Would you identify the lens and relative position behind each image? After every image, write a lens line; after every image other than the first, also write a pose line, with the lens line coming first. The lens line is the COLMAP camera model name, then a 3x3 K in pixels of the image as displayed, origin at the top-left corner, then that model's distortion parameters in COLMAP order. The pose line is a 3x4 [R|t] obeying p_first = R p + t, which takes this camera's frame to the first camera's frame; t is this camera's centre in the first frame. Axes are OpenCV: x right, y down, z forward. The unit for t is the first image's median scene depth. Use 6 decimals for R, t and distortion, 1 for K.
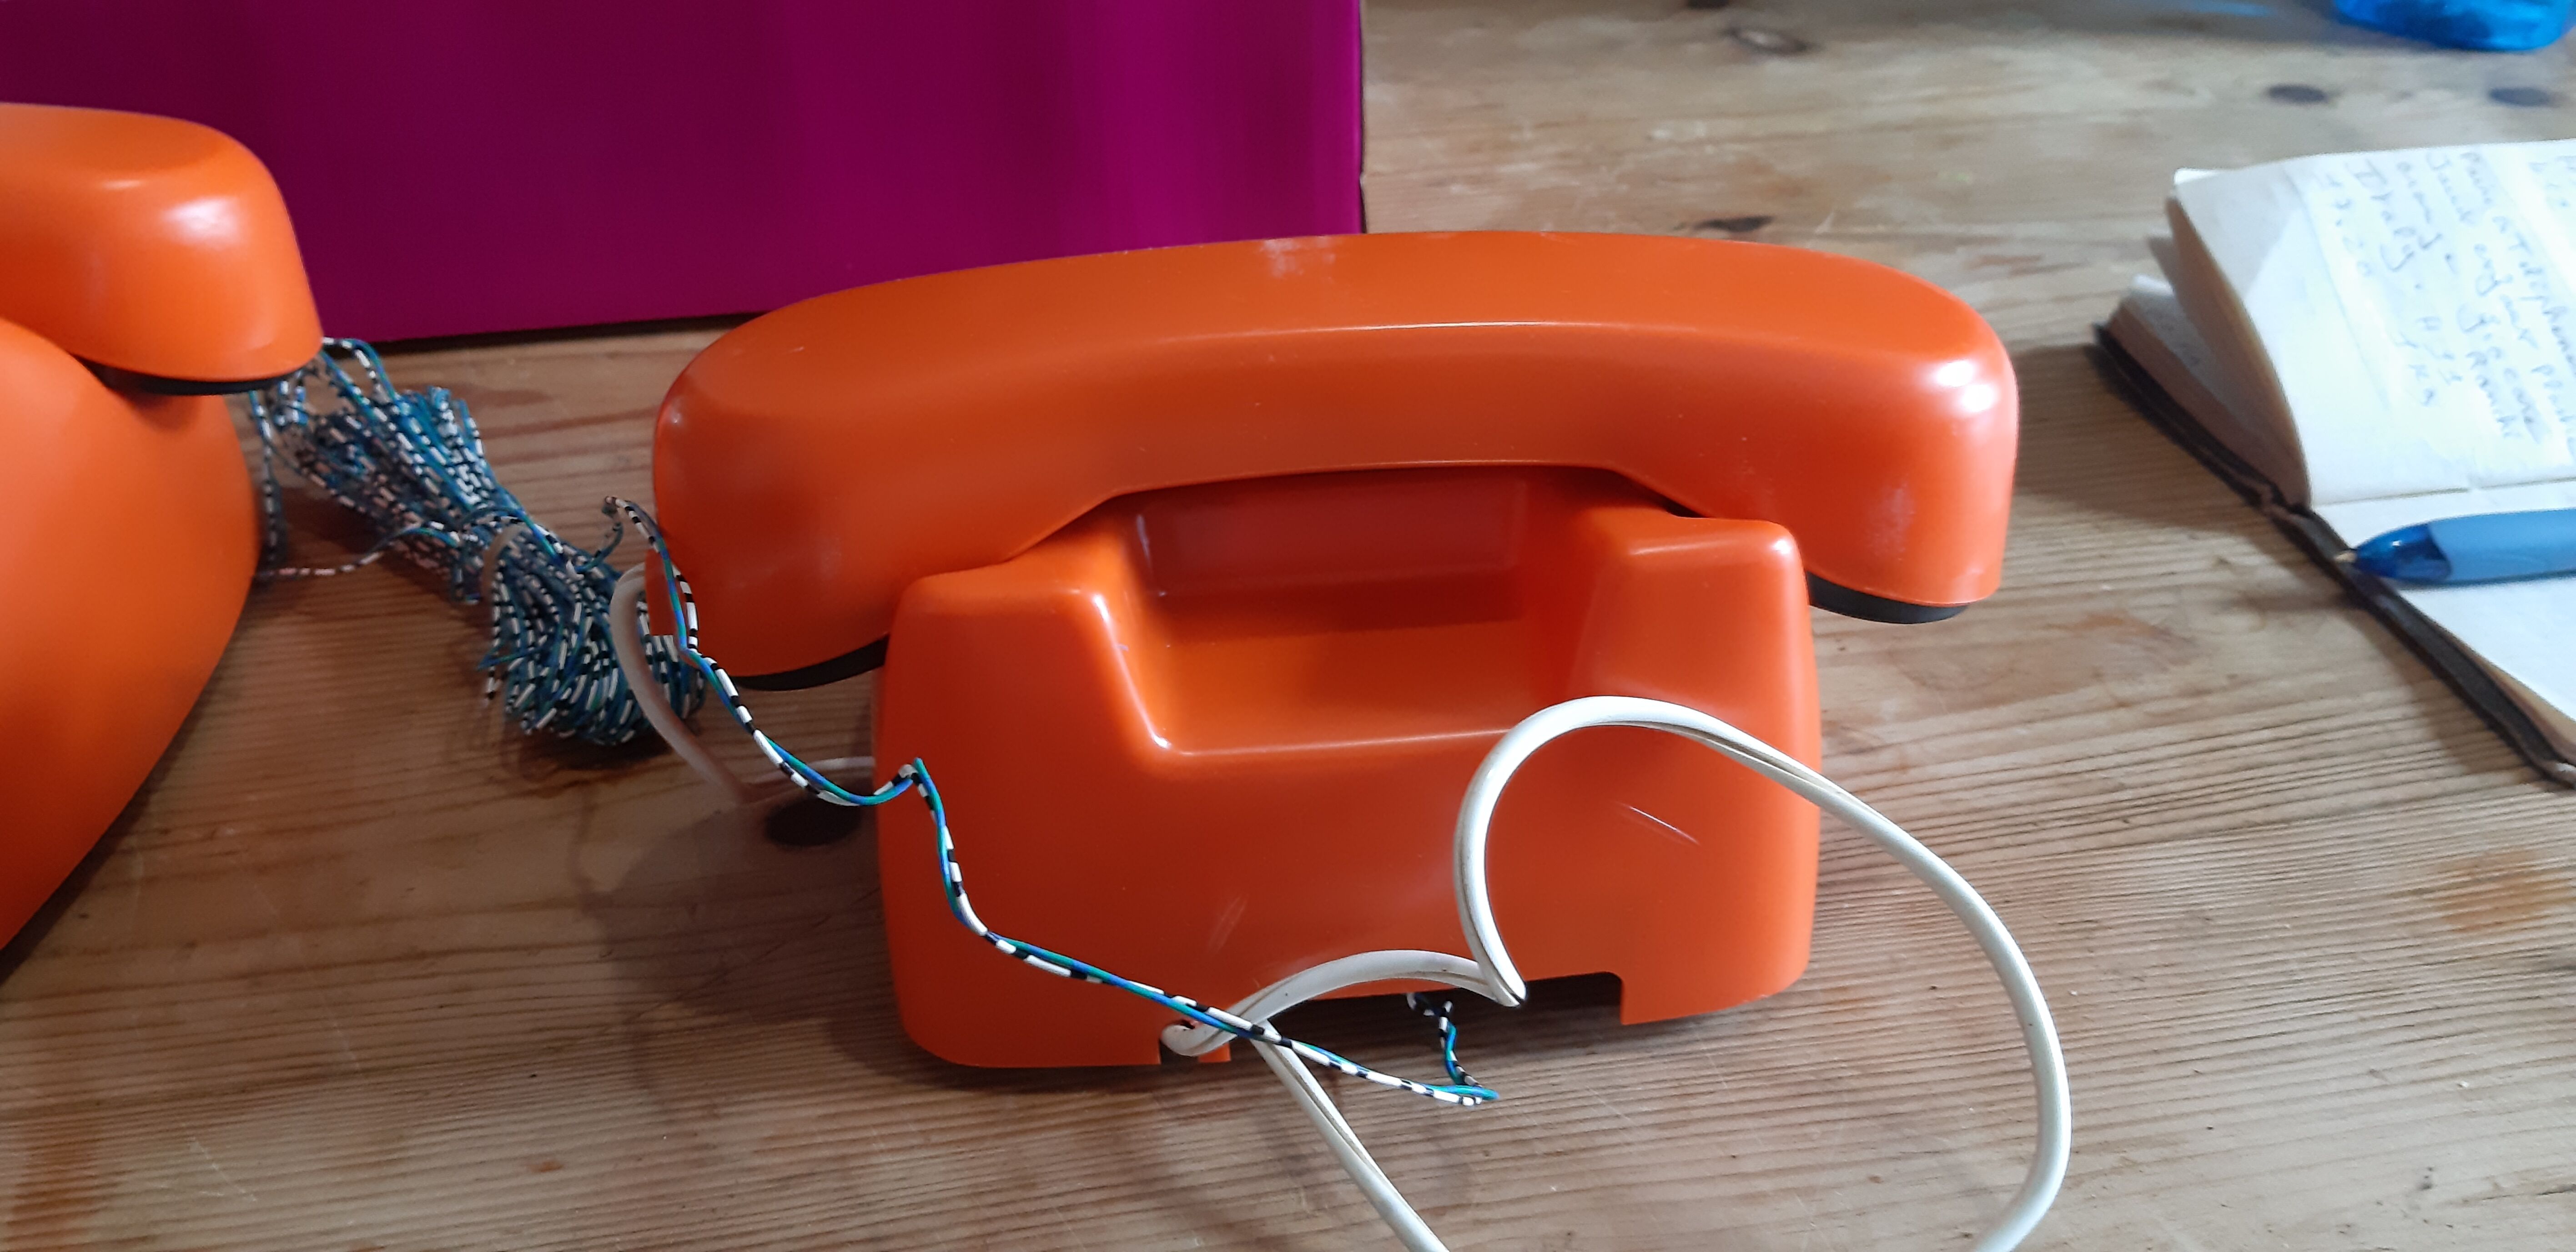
lens RADIAL K [[2040.8, 0, 1285.3], [0, 2040.8, 614.2], [0, 0, 1]] dist [0.052246, -0.128925]
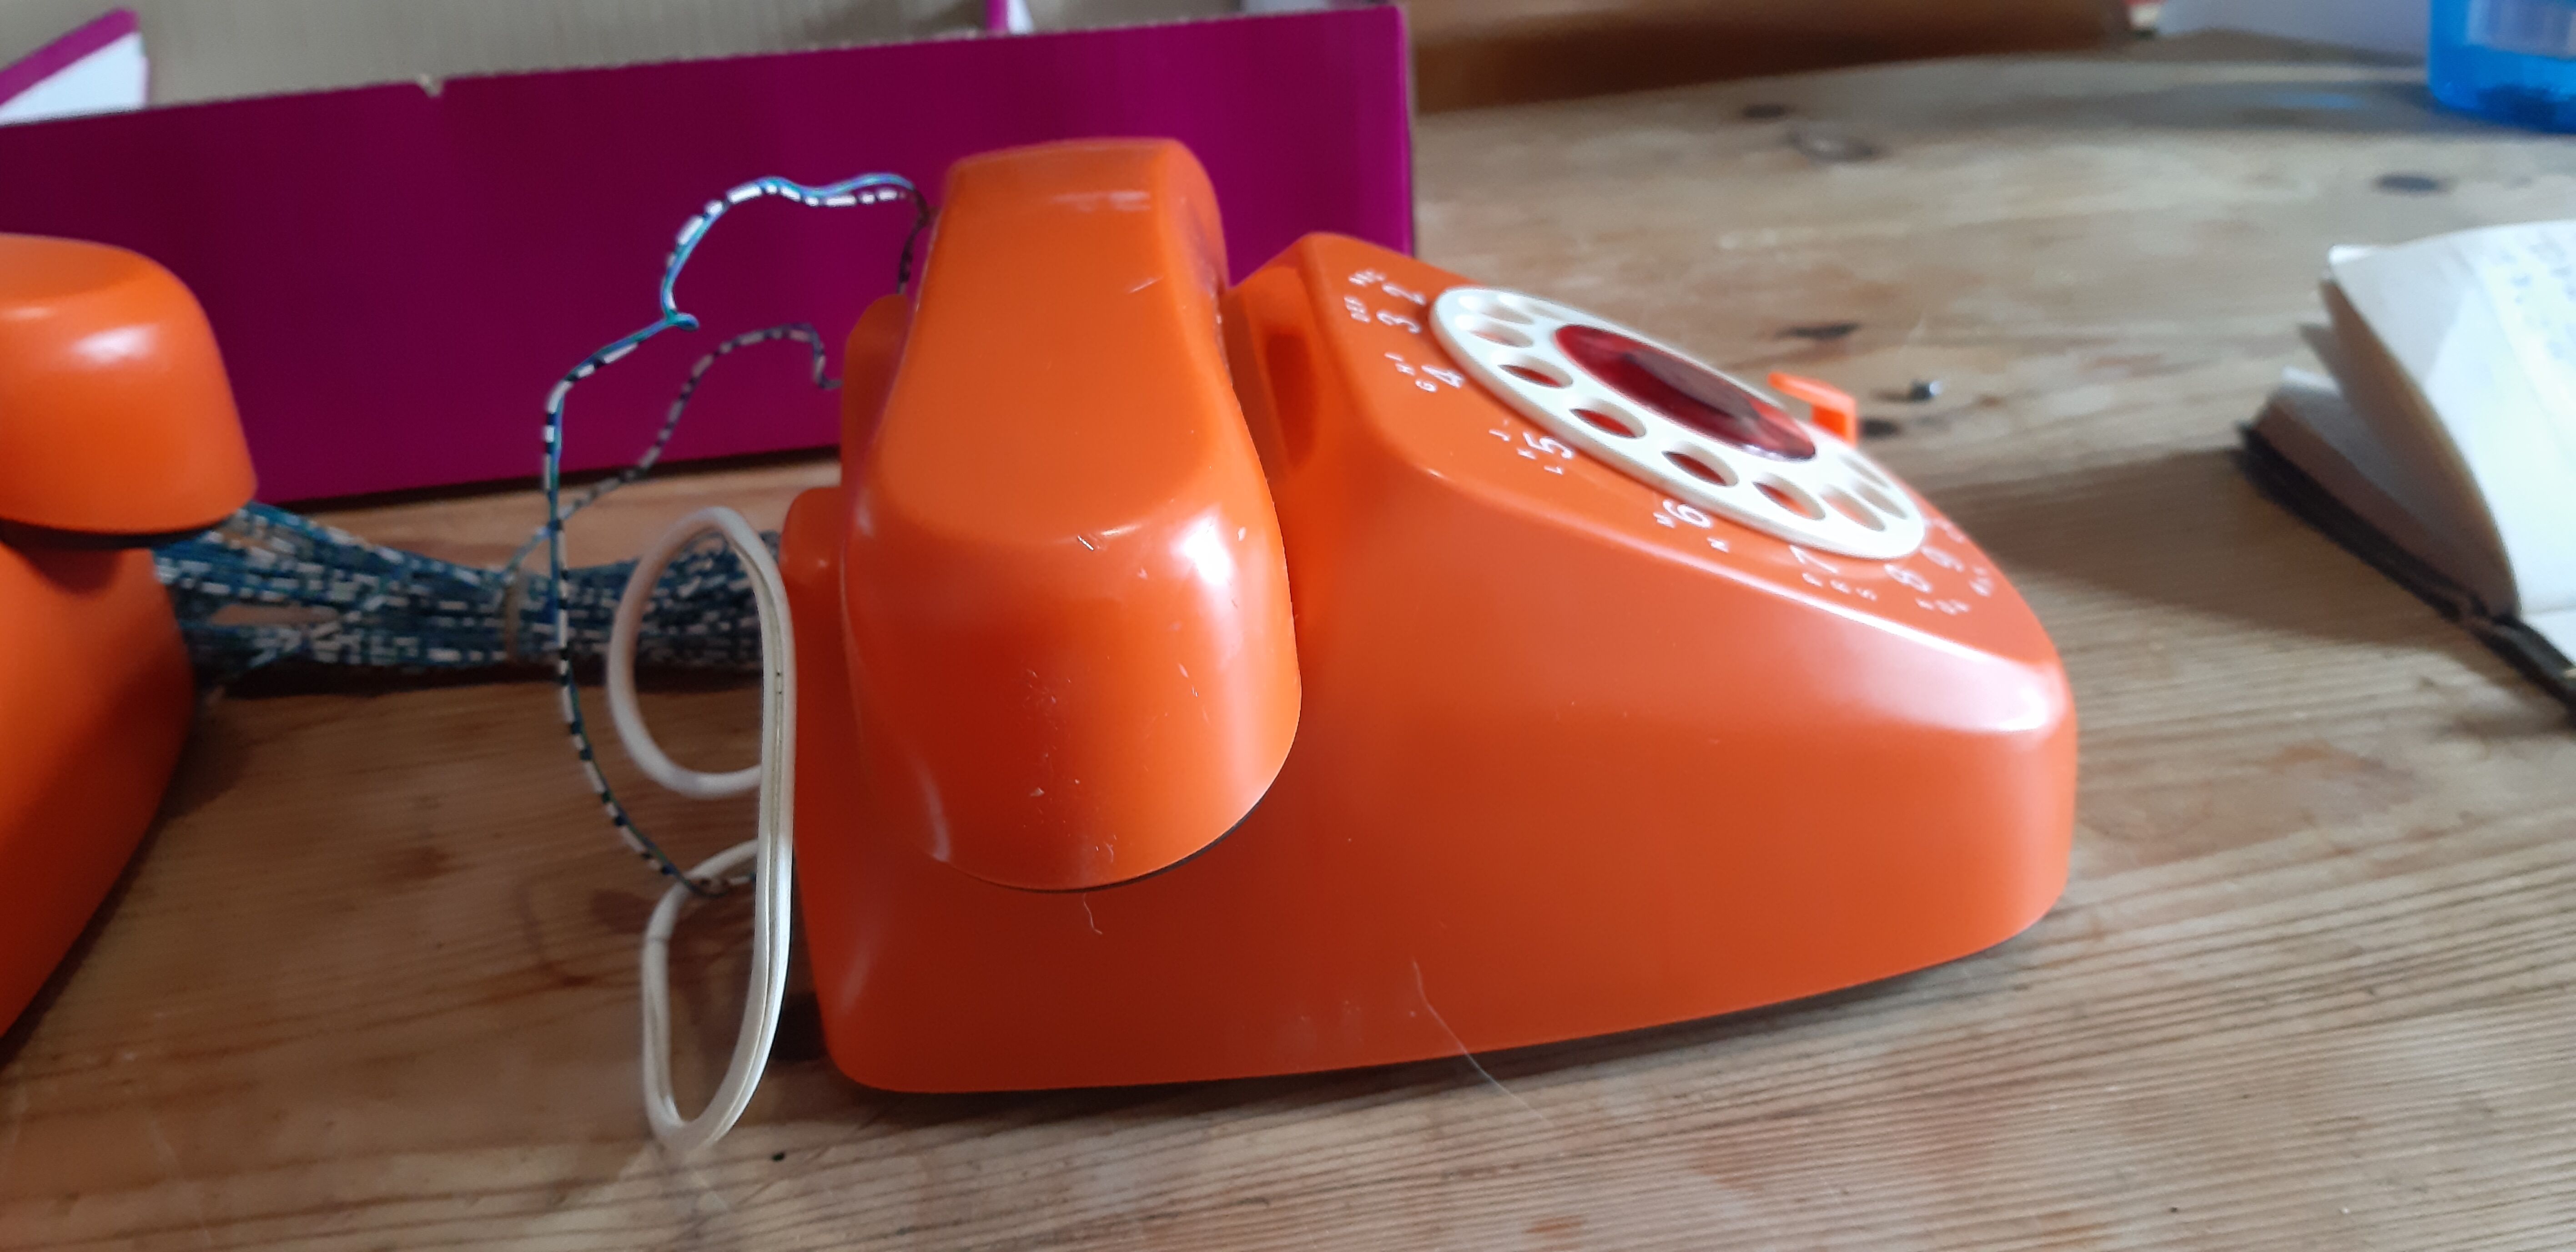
lens RADIAL K [[2065.0, 0, 1288.6], [0, 2065.0, 599.9], [0, 0, 1]] dist [0.042874, -0.116713]
pose [[0.999578, -0.025946, -0.013066, -0.015154], [0.024793, 0.996343, -0.081770, -0.000638], [0.015139, 0.081412, 0.996566, 0.120648]]
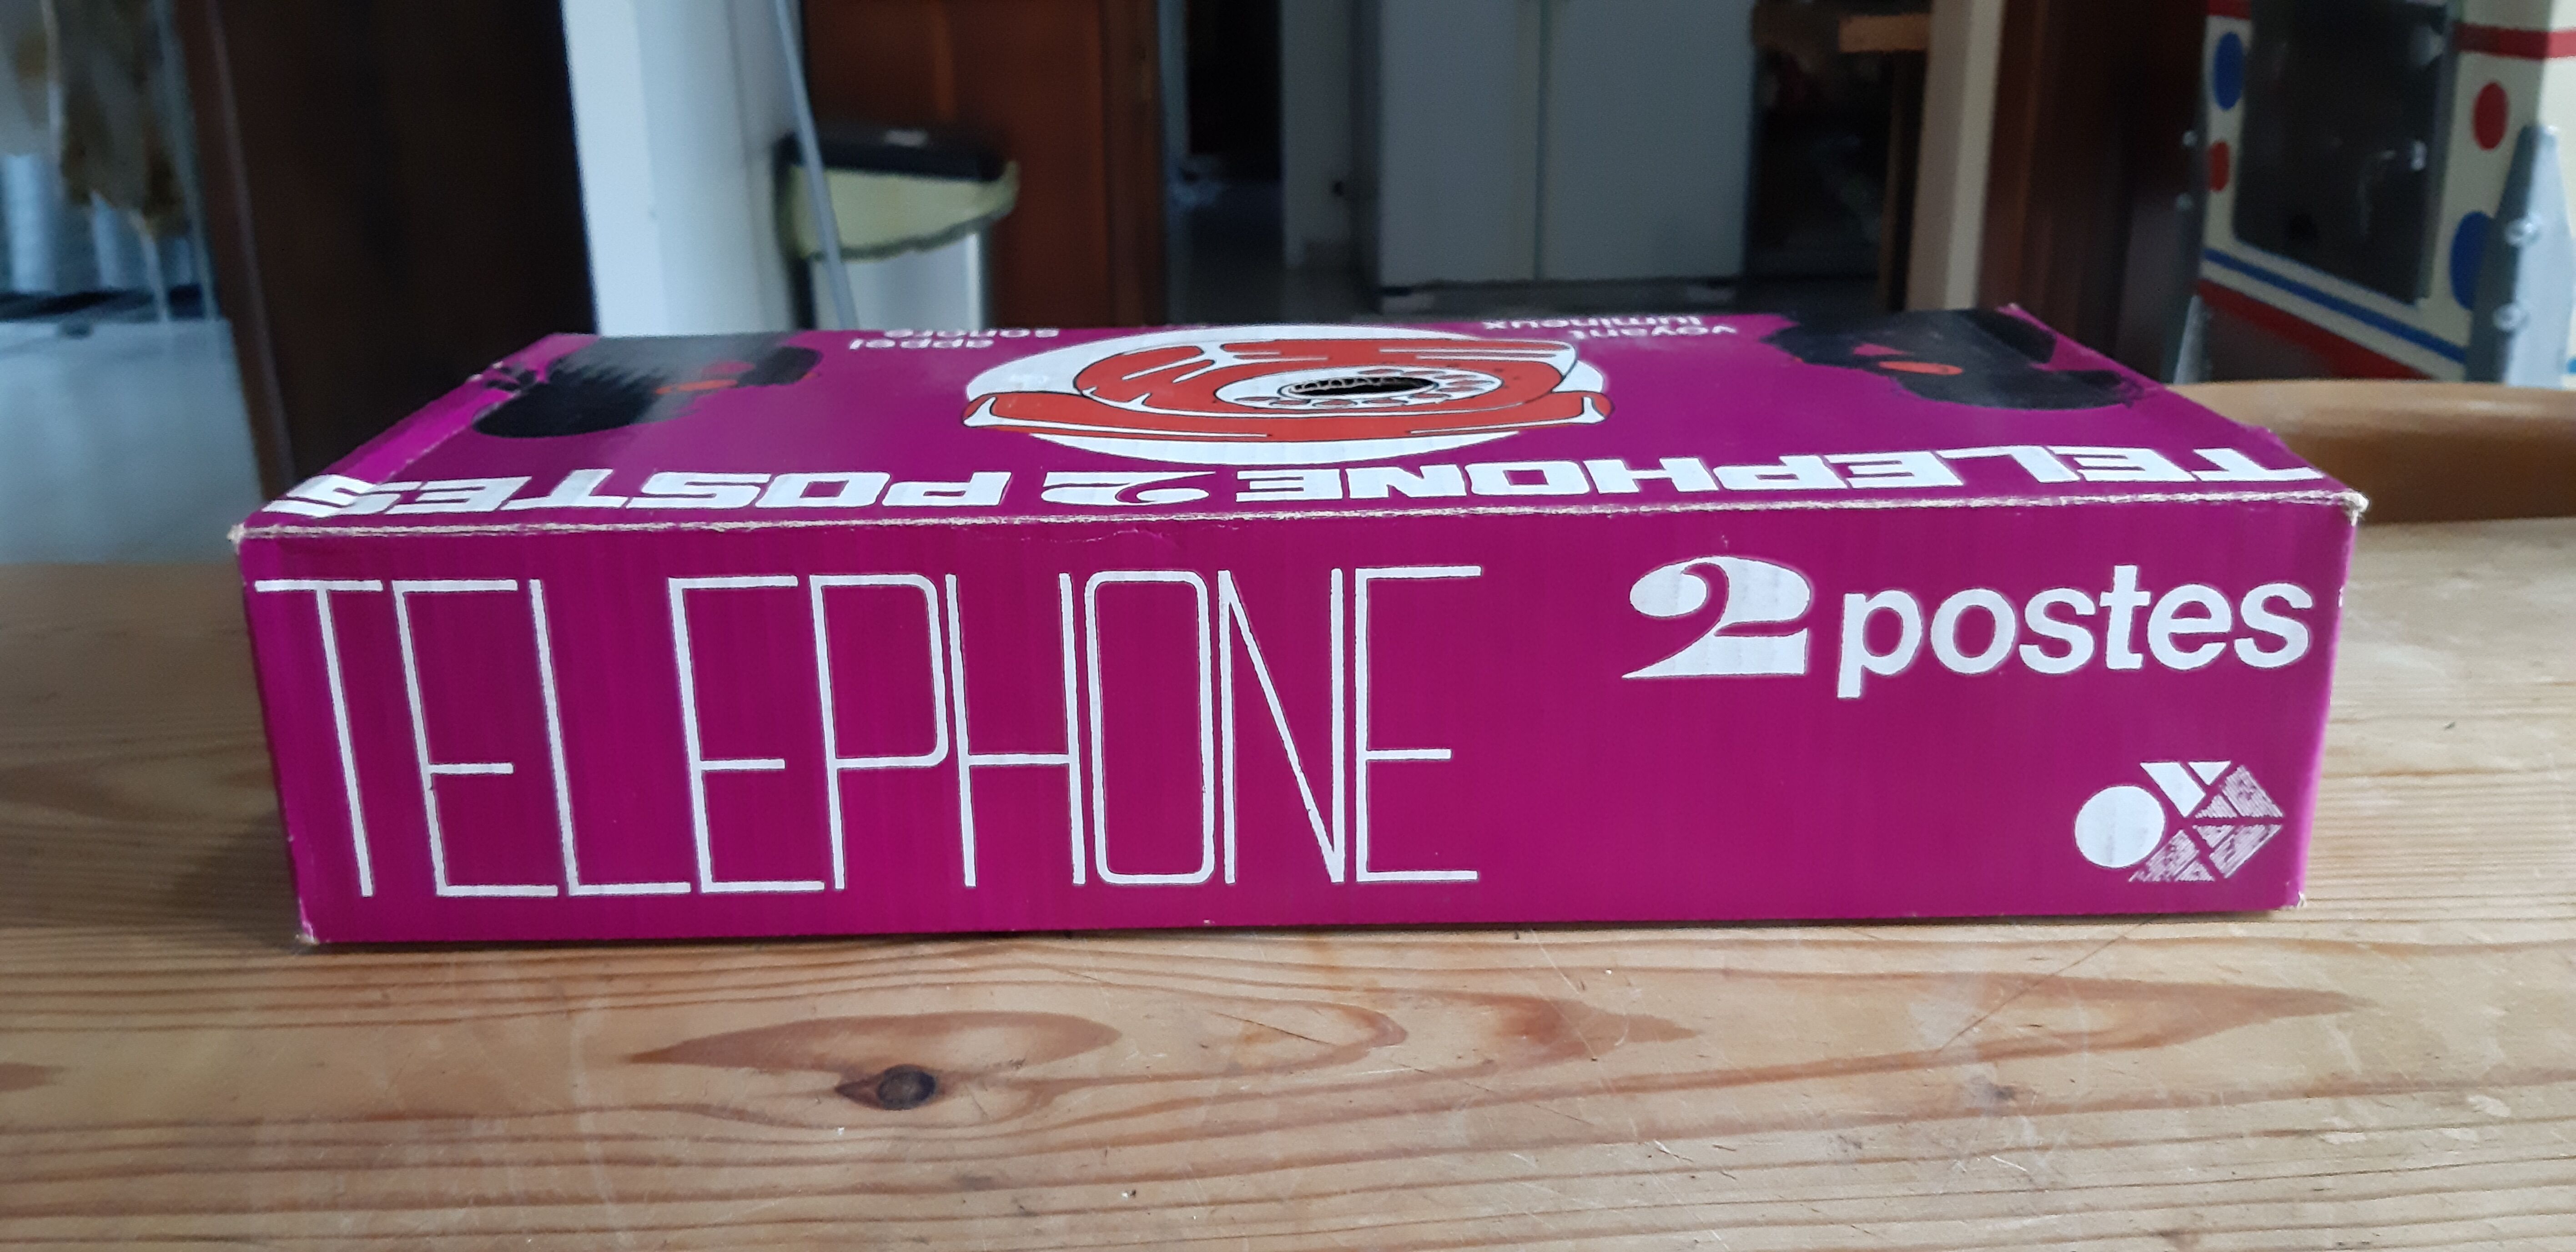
lens RADIAL K [[2065.0, 0, 1288.6], [0, 2065.0, 599.9], [0, 0, 1]] dist [0.042874, -0.116713]
pose [[0.986051, 0.052136, -0.158068, -0.507217], [-0.084042, 0.975679, -0.202453, -0.119921], [0.143669, 0.212914, 0.966451, 0.183960]]
